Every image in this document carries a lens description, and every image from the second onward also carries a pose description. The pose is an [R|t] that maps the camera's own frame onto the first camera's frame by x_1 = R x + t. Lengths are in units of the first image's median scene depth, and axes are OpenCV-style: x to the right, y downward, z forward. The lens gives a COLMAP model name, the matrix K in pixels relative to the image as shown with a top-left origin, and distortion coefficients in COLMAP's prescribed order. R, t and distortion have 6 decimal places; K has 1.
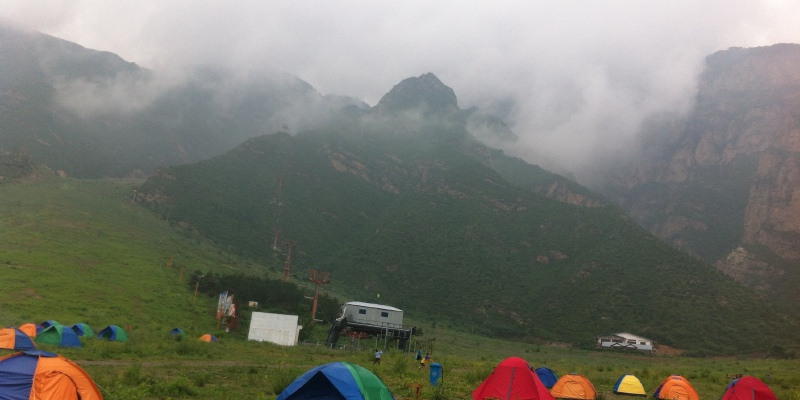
lens RADIAL K [[789.3, 0, 402.6], [0, 789.3, 189.9], [0, 0, 1]] dist [0.129027, -0.406108]
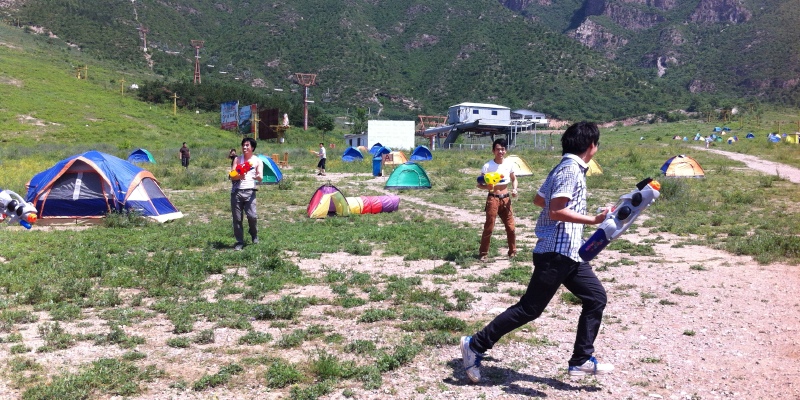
lens RADIAL K [[783.5, 0, 396.3], [0, 783.5, 223.9], [0, 0, 1]] dist [0.116613, -0.373319]
pose [[0.972219, -0.108747, 0.207279, -0.100777], [0.040376, 0.950166, 0.309120, -0.008151], [-0.230565, -0.292163, 0.928160, 0.003843]]
